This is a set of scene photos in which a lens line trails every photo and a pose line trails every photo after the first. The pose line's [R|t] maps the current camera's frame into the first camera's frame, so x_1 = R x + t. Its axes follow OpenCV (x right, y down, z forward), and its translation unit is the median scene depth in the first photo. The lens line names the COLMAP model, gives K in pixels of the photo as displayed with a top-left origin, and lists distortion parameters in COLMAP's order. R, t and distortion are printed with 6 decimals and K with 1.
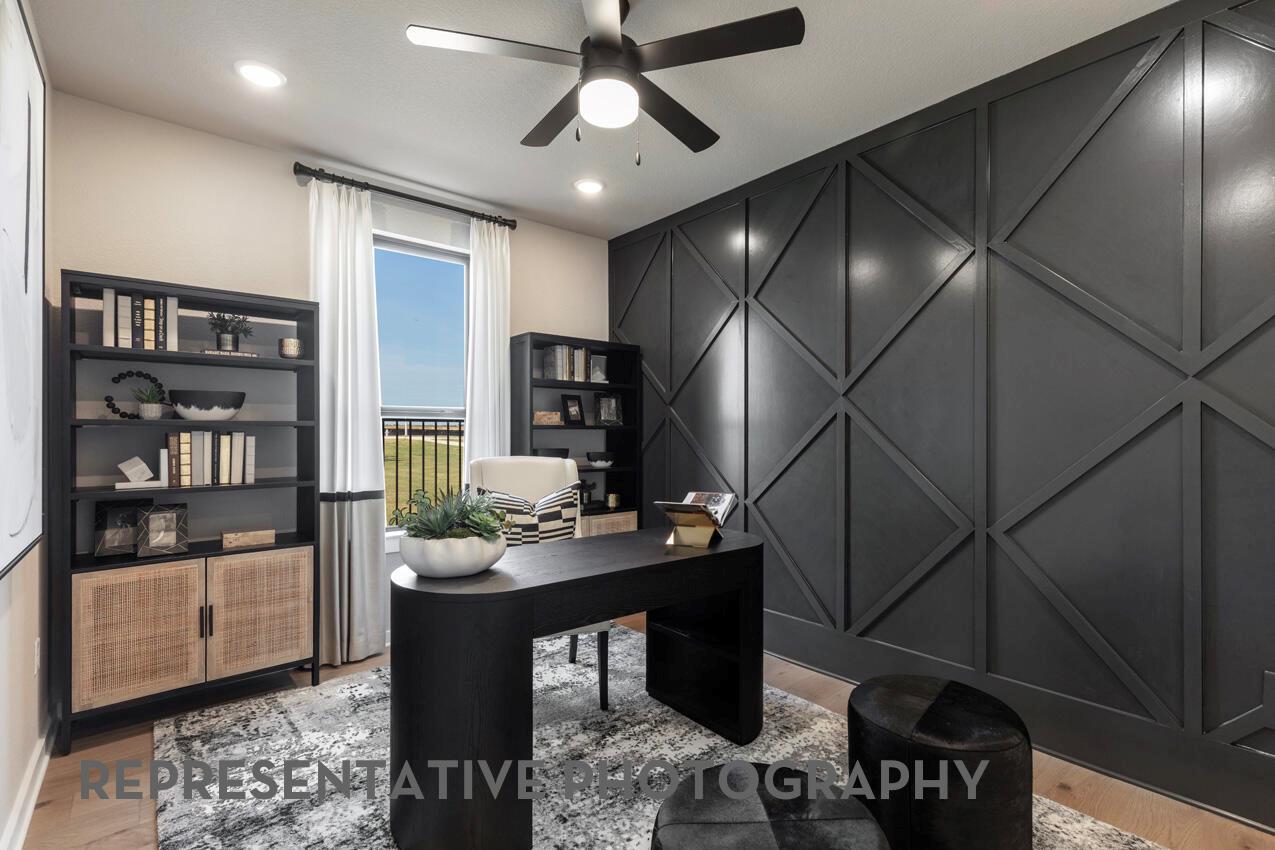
lens RADIAL K [[595.1, 0, 639.9], [0, 595.1, 431.2], [0, 0, 1]] dist [0.018084, -0.000237]
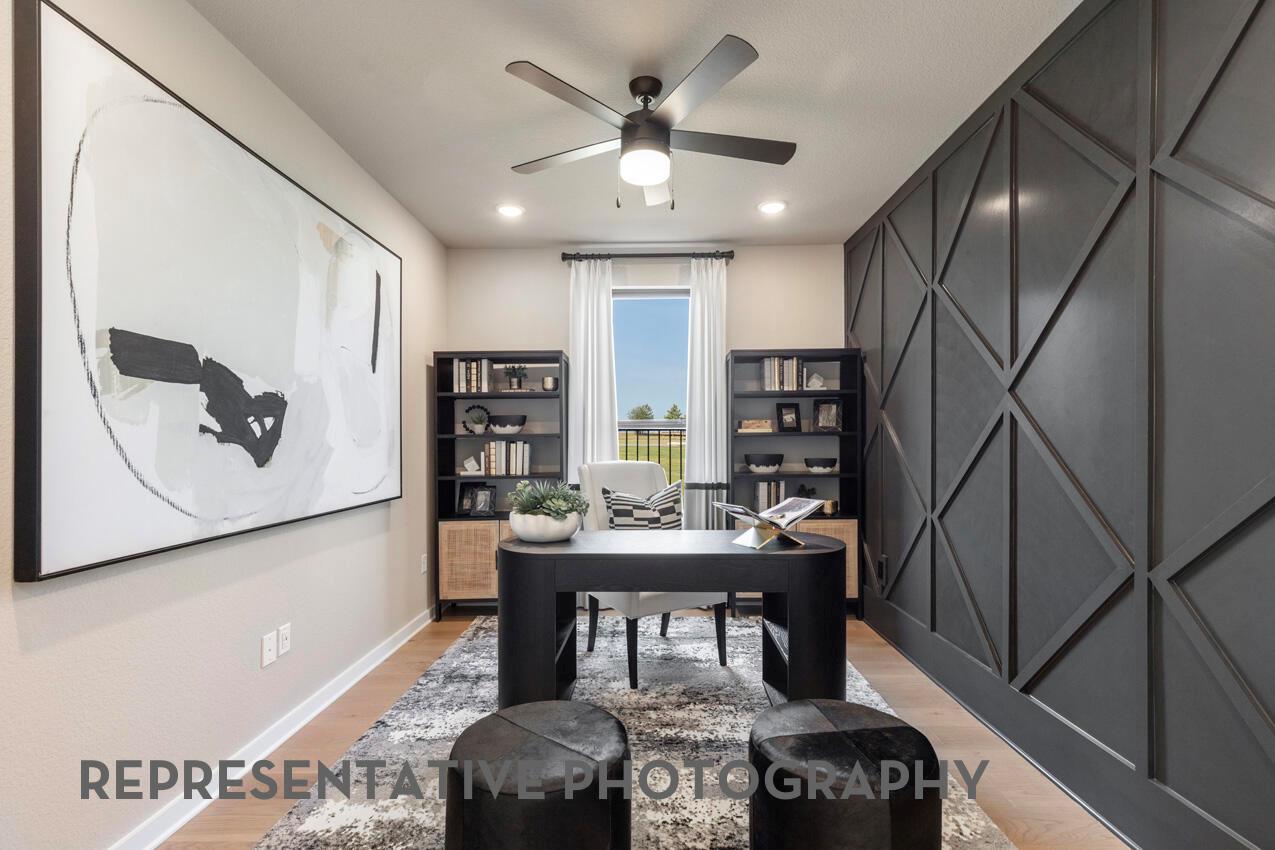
lens RADIAL K [[581.6, 0, 634.8], [0, 581.6, 438.5], [0, 0, 1]] dist [0.018905, 0.000034]
pose [[0.751407, -0.009250, -0.659775, 0.541926], [0.010377, 0.999944, -0.002201, 0.000800], [0.659758, -0.005193, 0.751460, 0.075706]]
